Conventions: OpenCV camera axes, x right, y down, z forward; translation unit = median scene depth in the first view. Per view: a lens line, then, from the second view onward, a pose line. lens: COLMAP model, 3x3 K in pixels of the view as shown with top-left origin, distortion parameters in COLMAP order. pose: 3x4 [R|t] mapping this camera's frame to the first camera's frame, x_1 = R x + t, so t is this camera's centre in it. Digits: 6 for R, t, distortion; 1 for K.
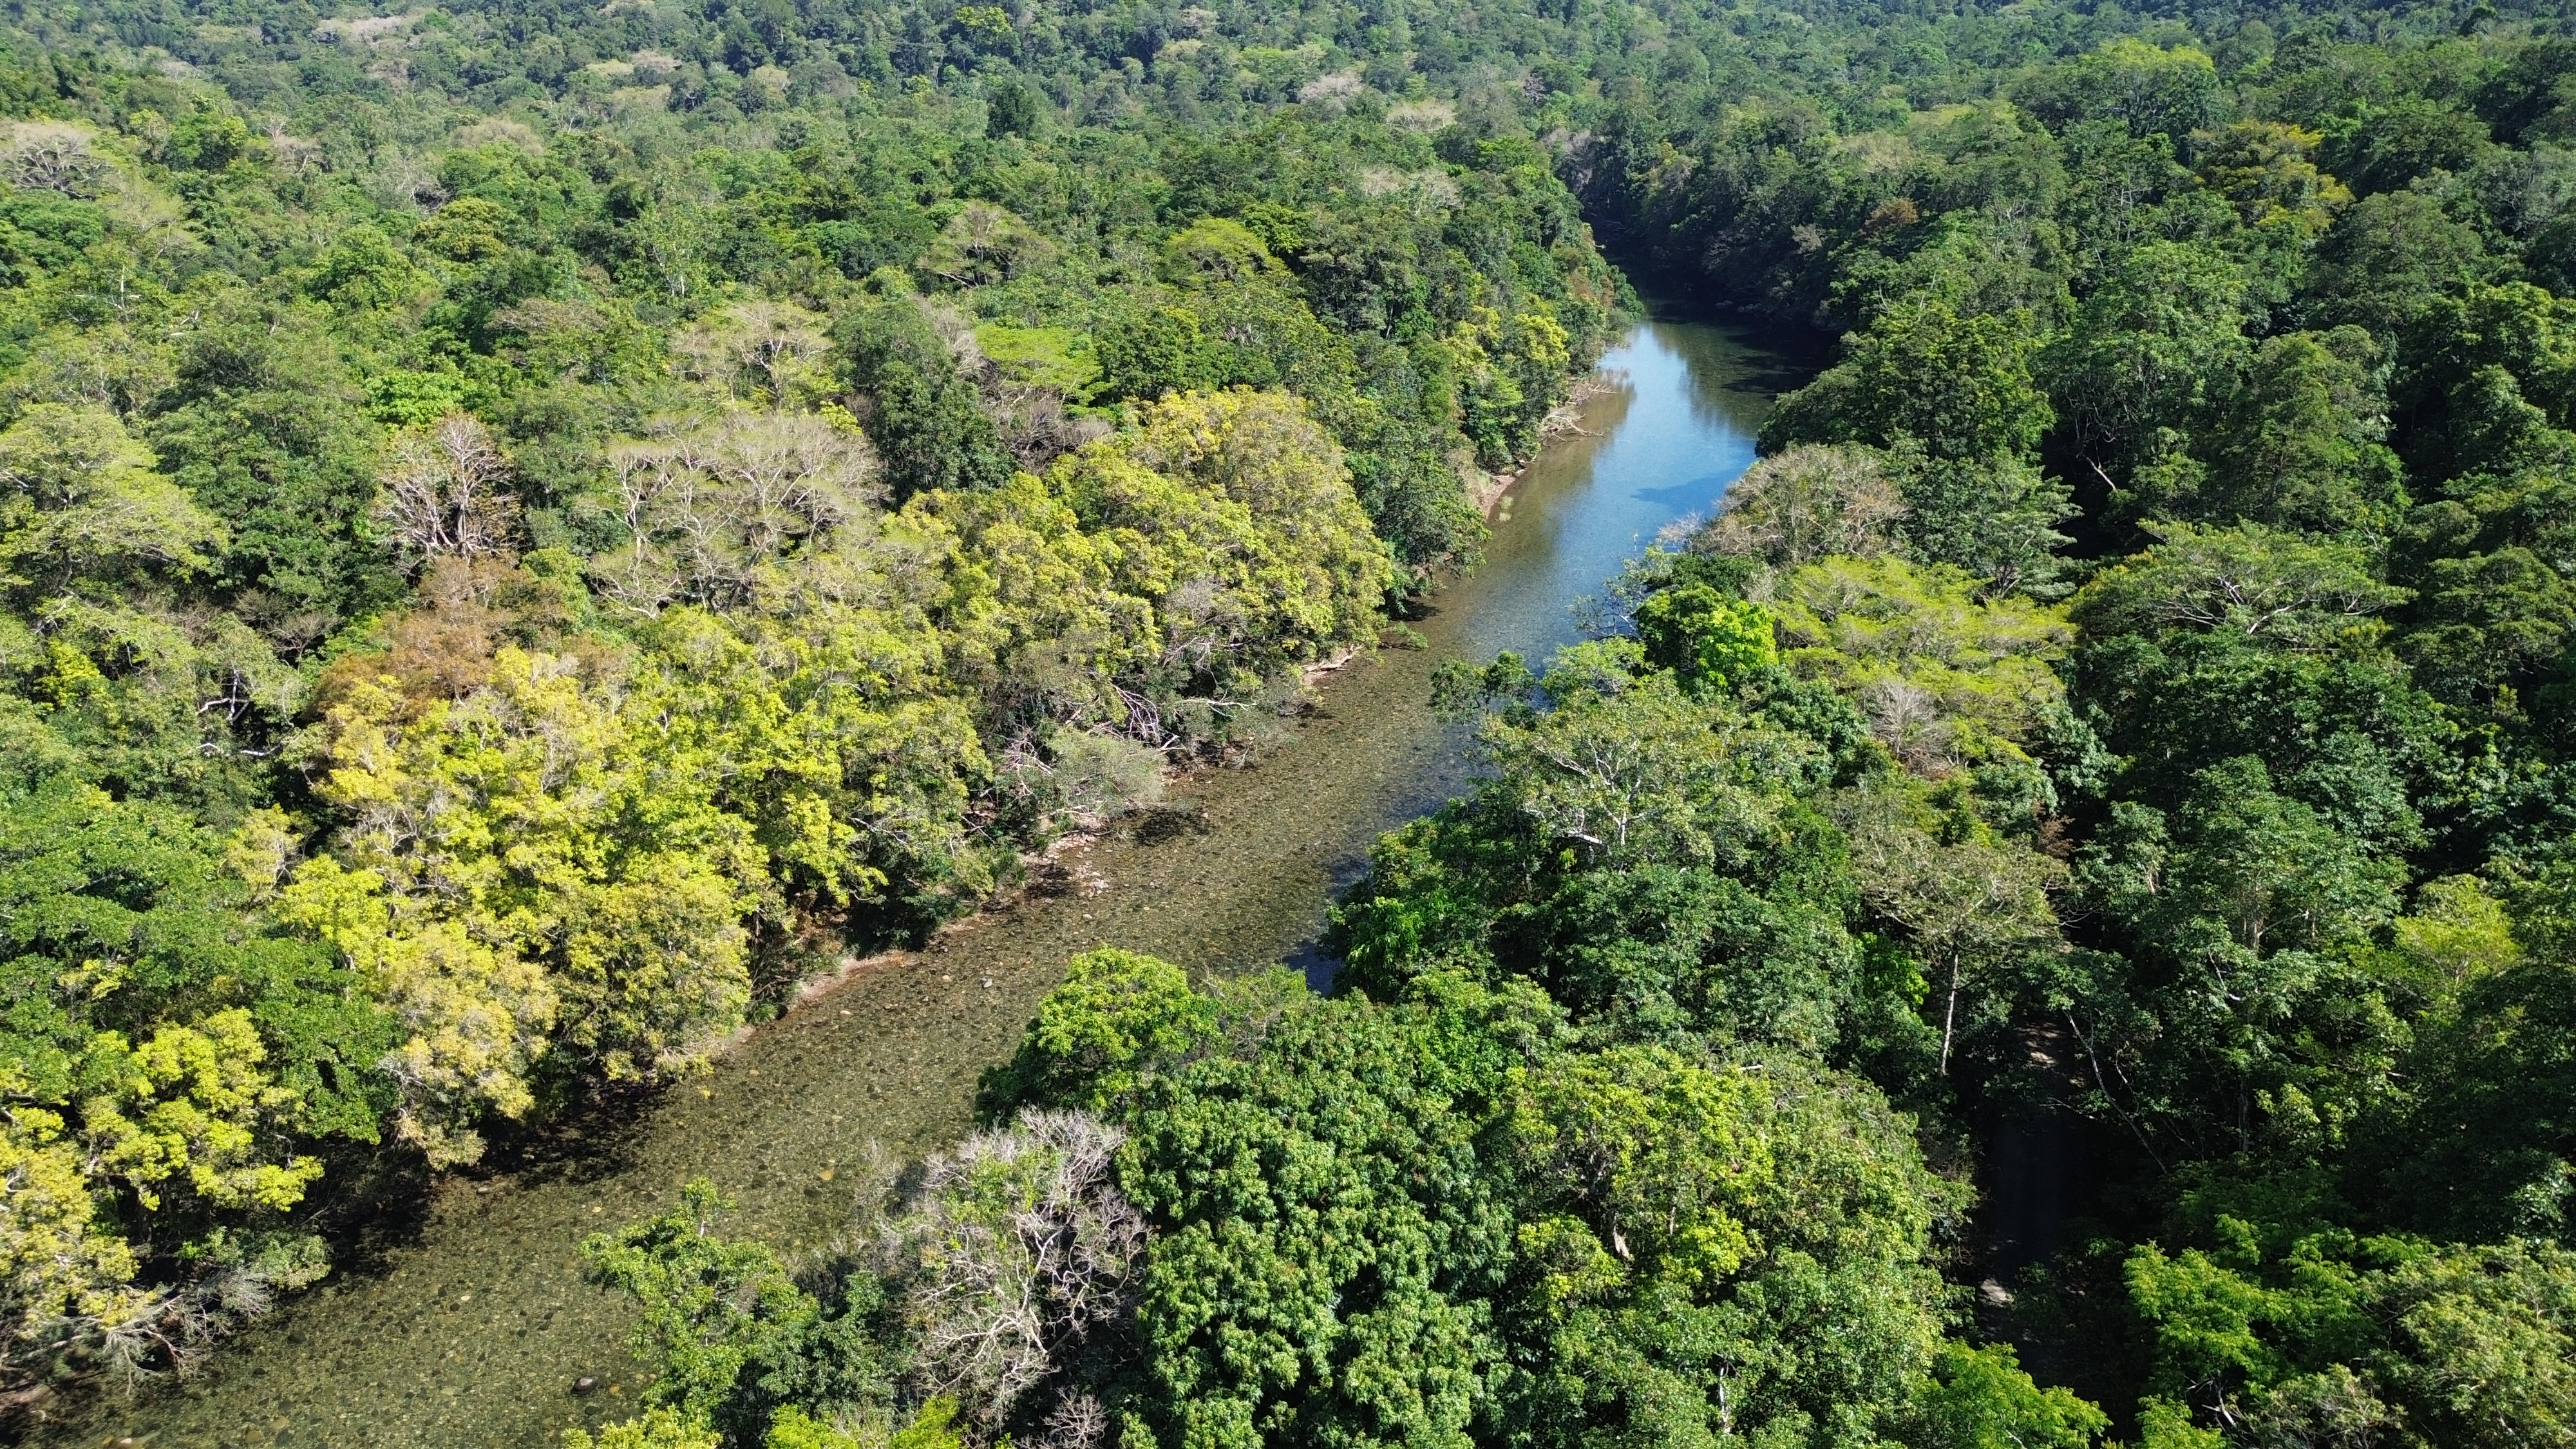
lens RADIAL K [[1835.1, 0, 1295.8], [0, 1835.1, 729.9], [0, 0, 1]] dist [0.065621, -0.052378]
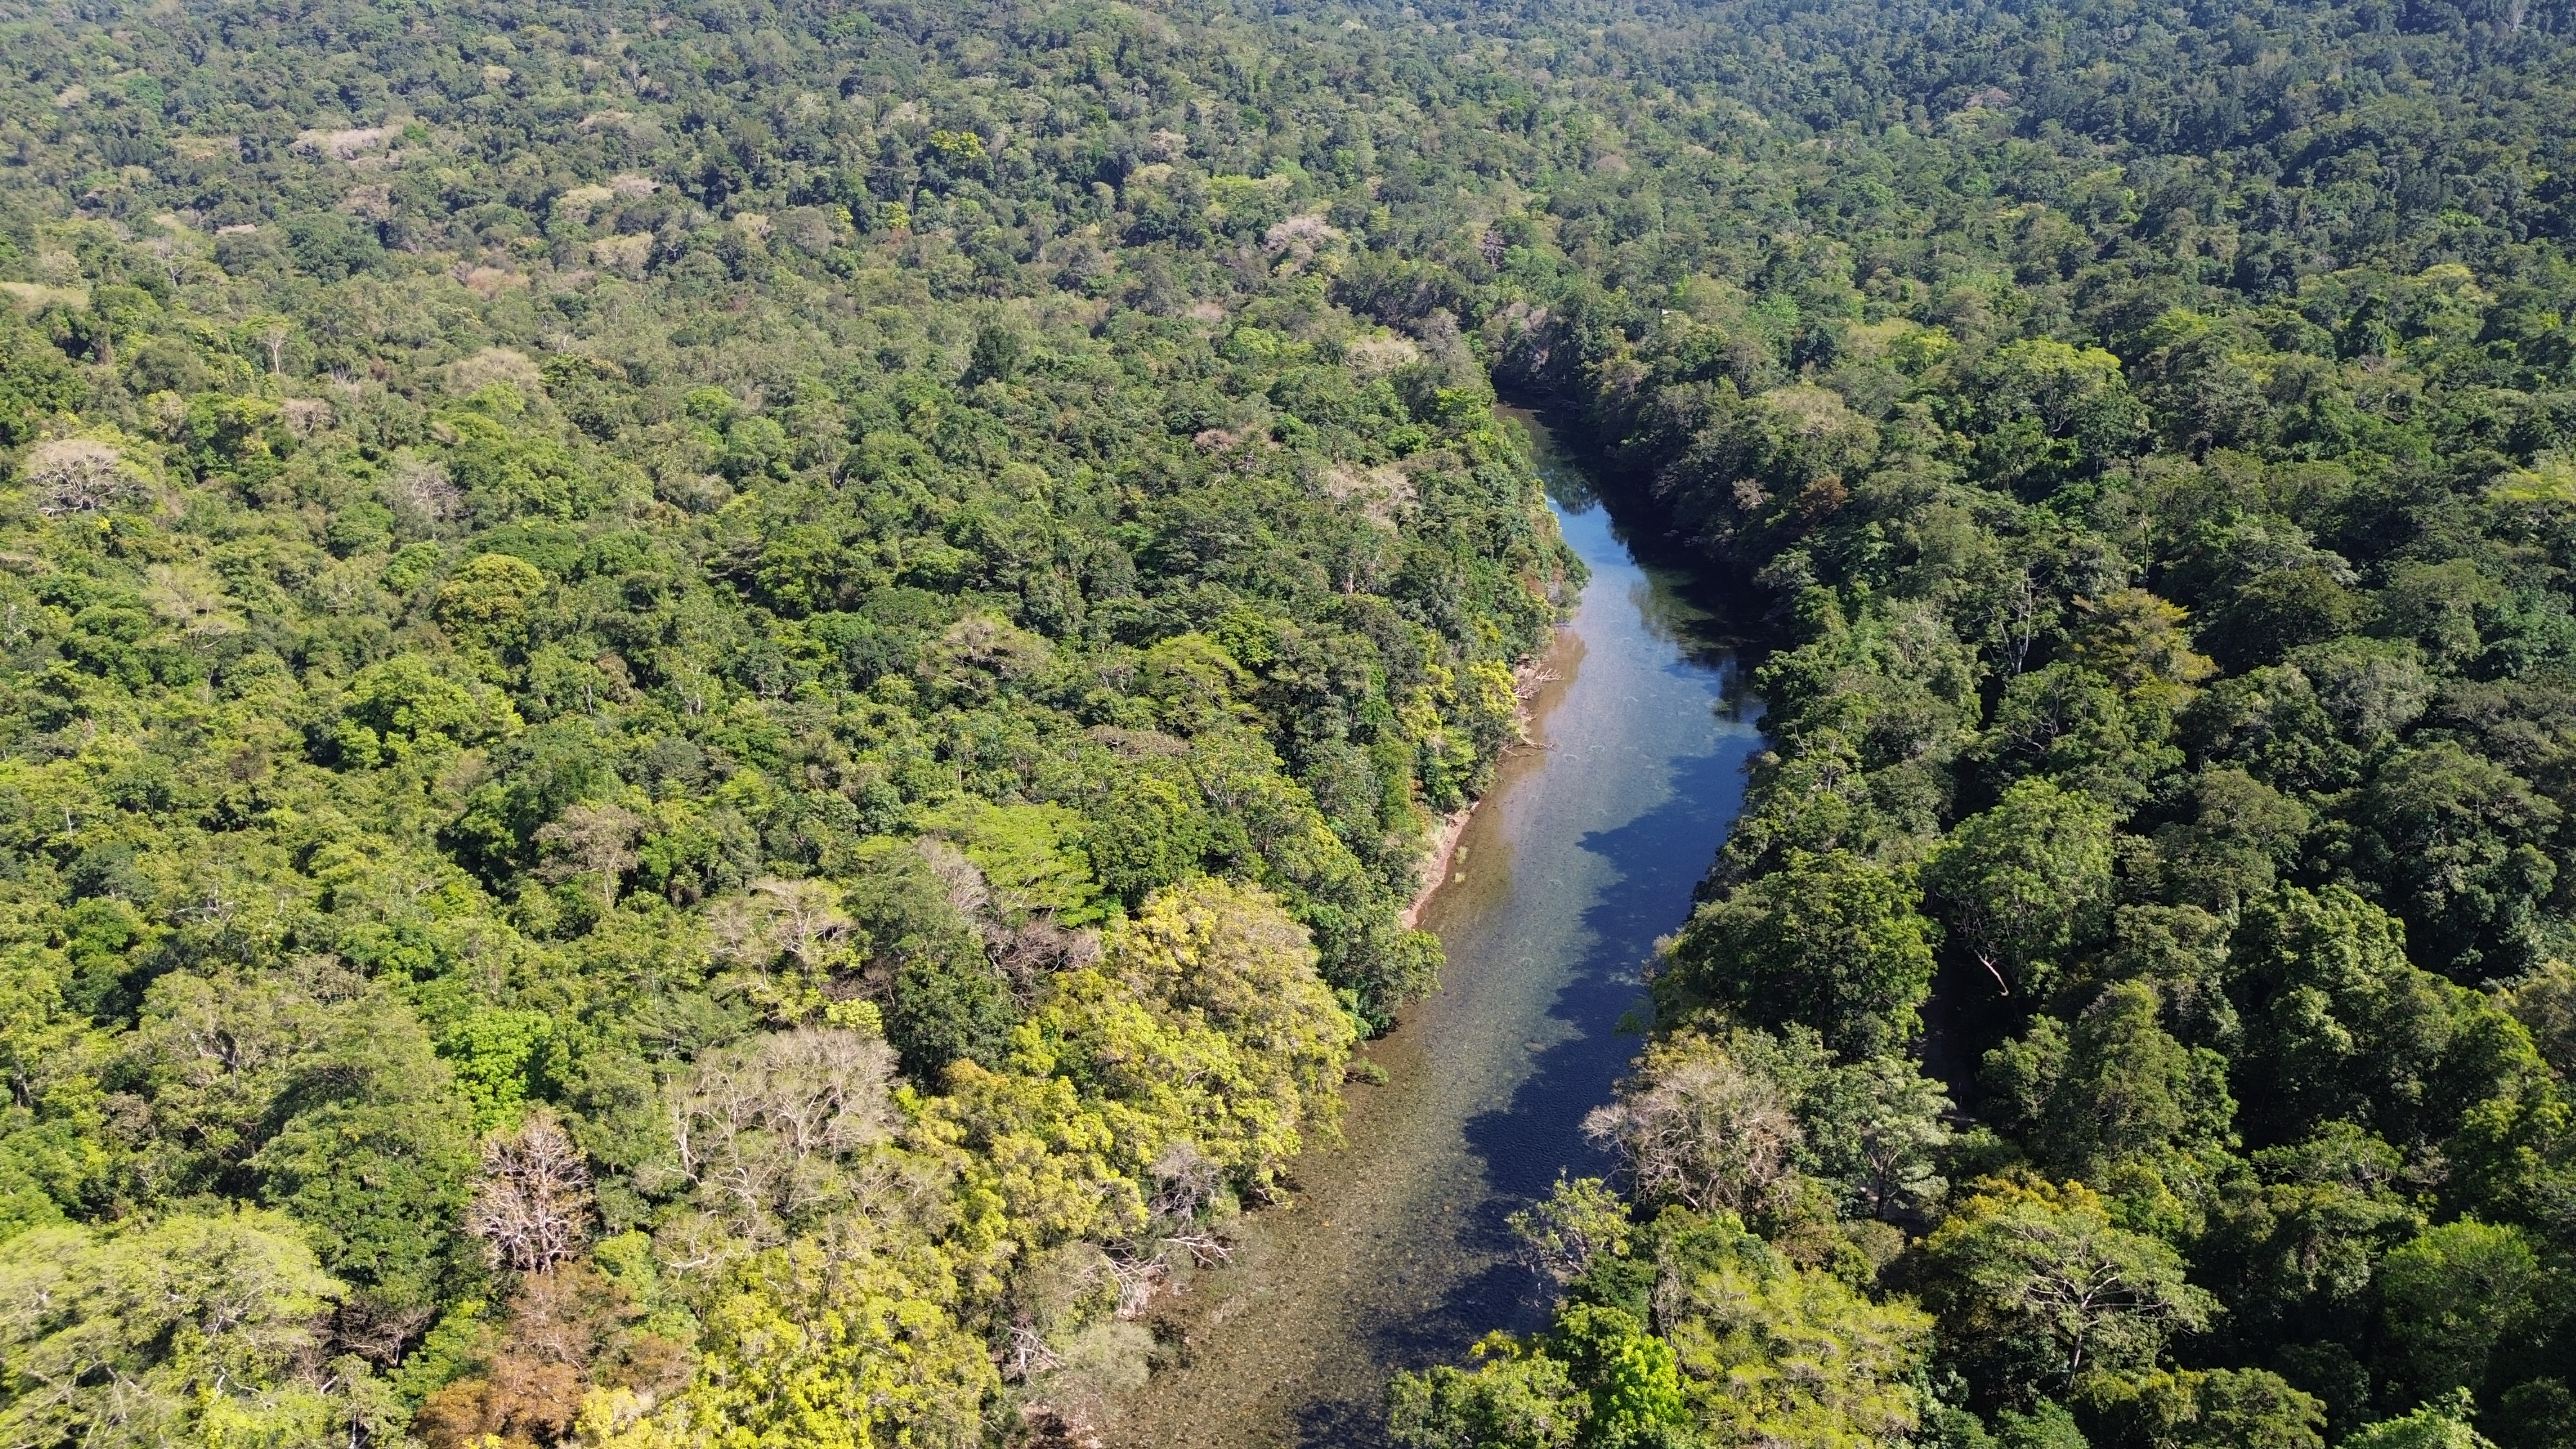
lens RADIAL K [[1835.1, 0, 1295.0], [0, 1835.1, 729.4], [0, 0, 1]] dist [0.065621, -0.052378]
pose [[0.999857, -0.003229, 0.016579, -0.000486], [0.003200, 0.999993, 0.001774, -0.198821], [-0.016584, -0.001721, 0.999861, -0.075933]]
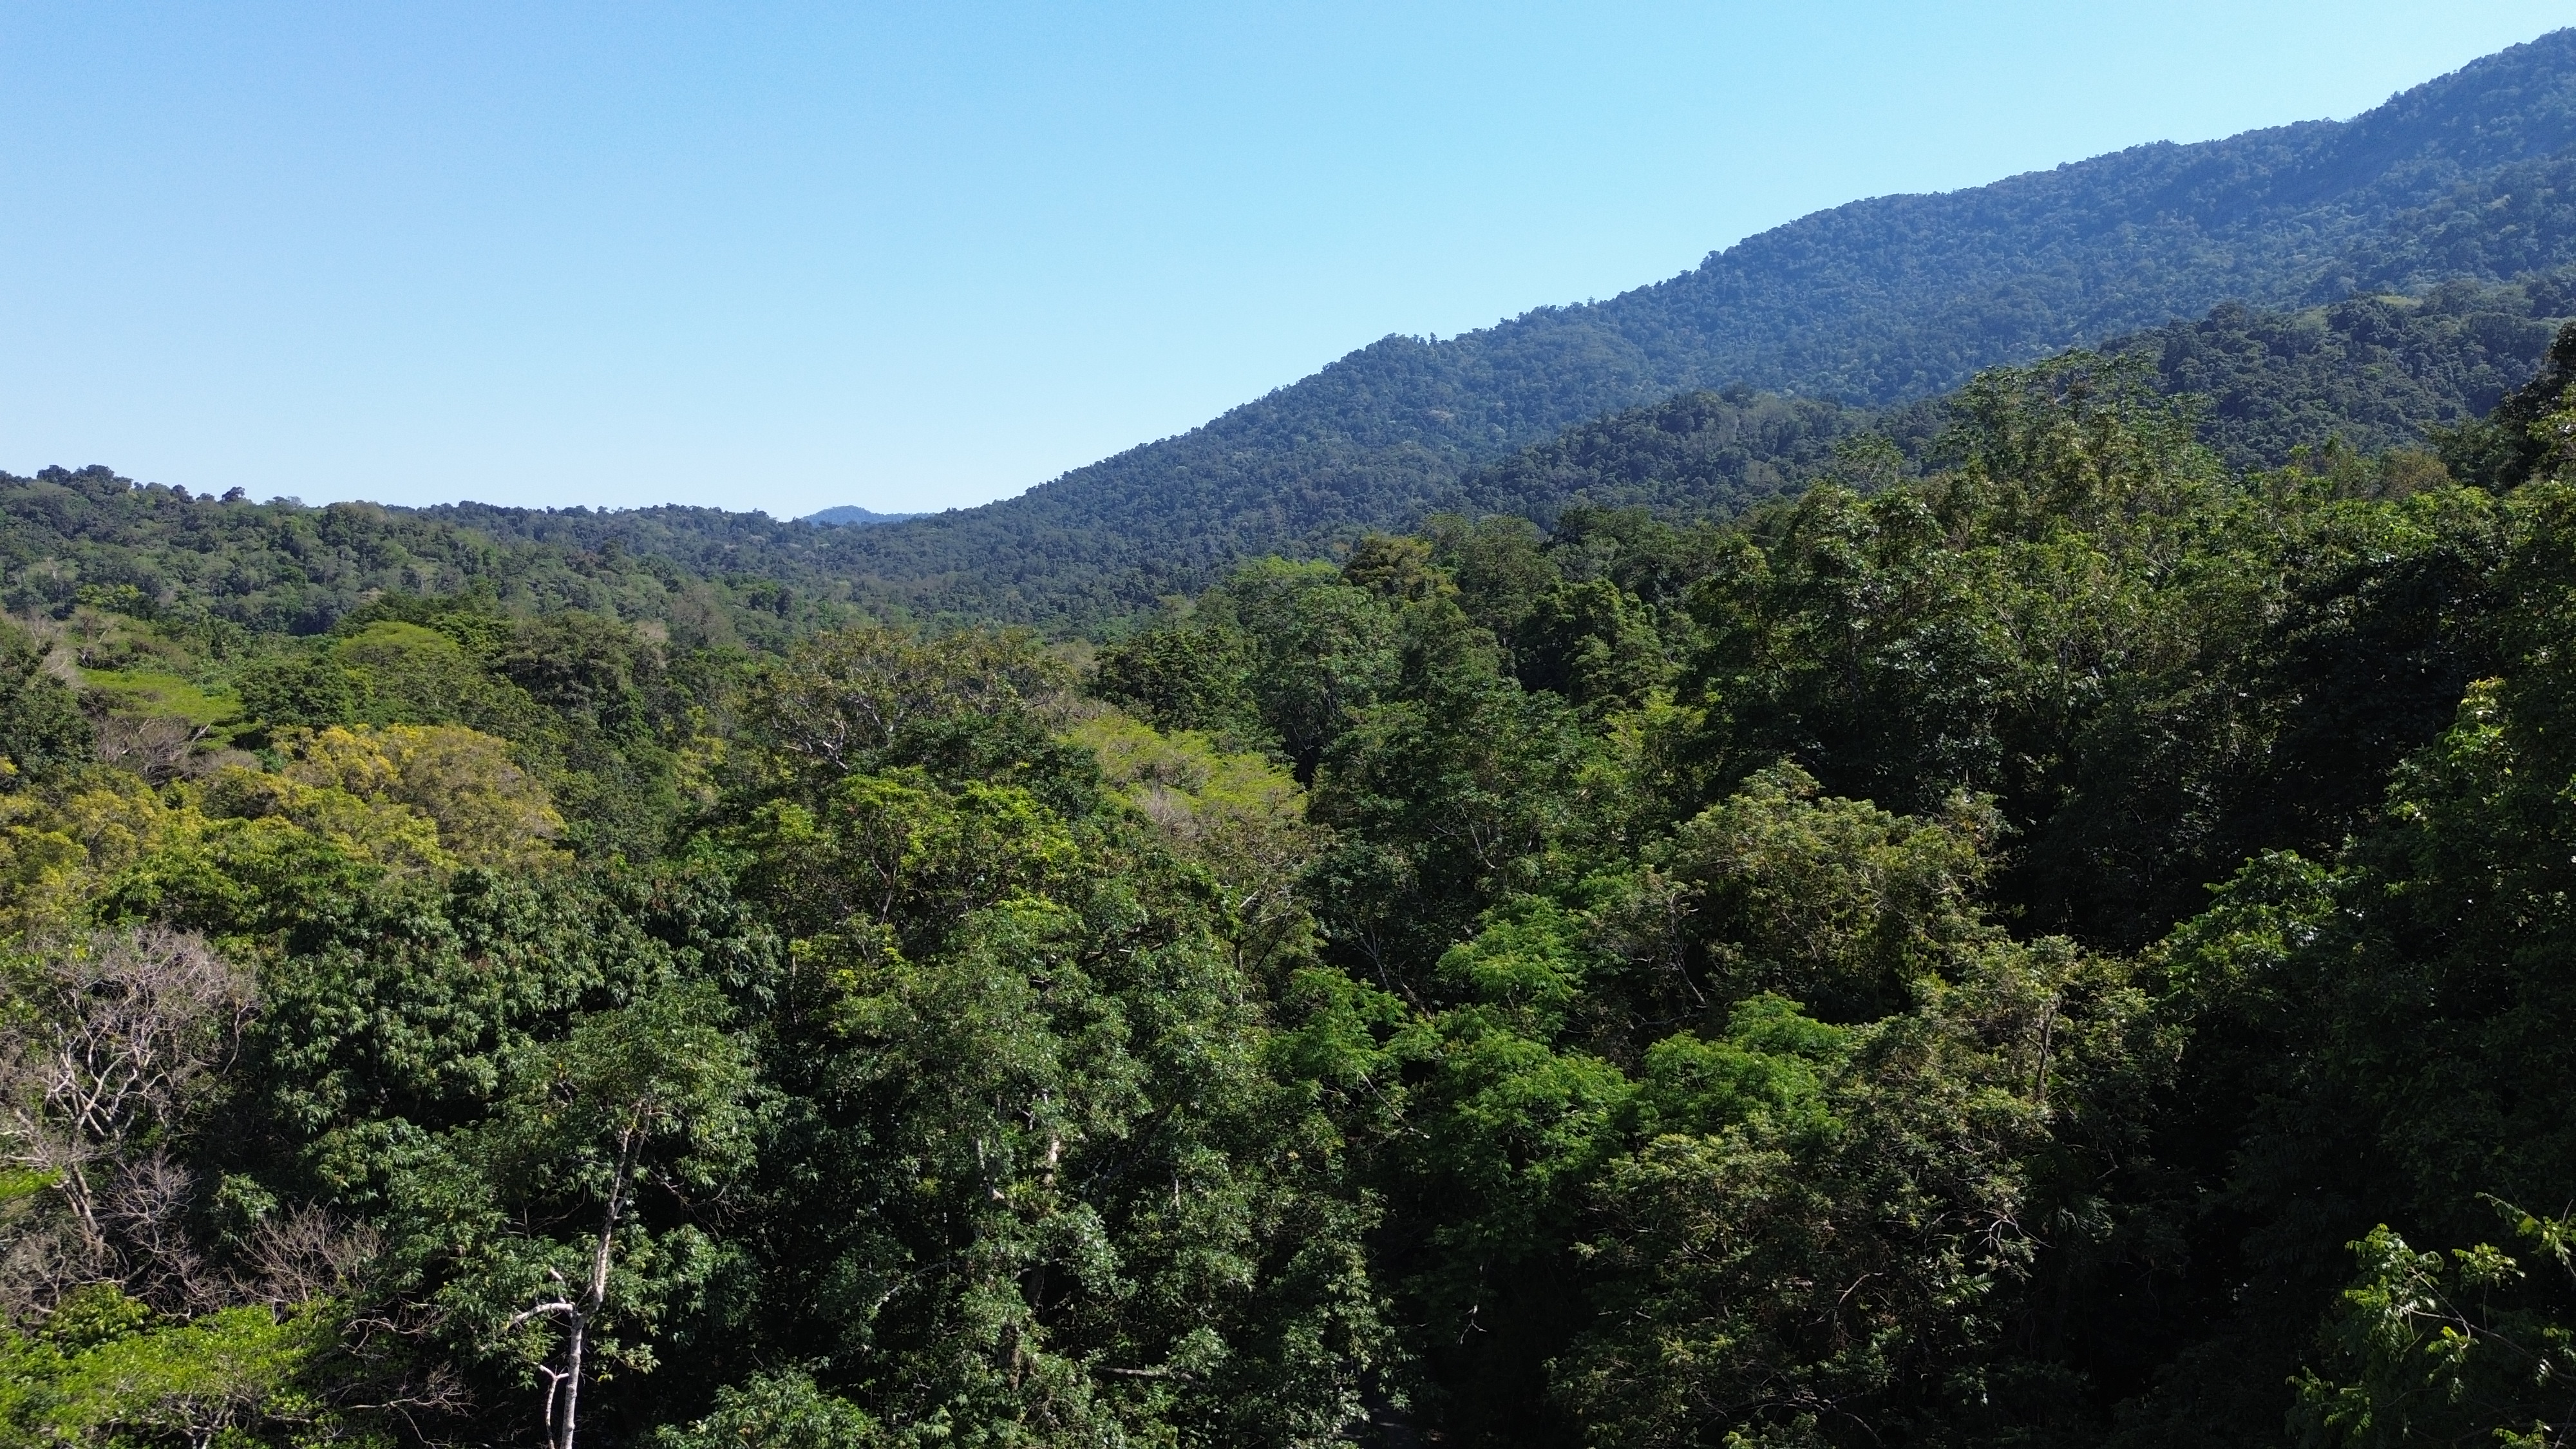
lens RADIAL K [[1835.1, 0, 1300.6], [0, 1835.1, 710.9], [0, 0, 1]] dist [0.065621, -0.052378]
pose [[0.917009, -0.008969, 0.398766, 0.000392], [0.142305, 0.941311, -0.306077, 0.102034], [-0.372618, 0.337421, 0.864467, 0.036516]]
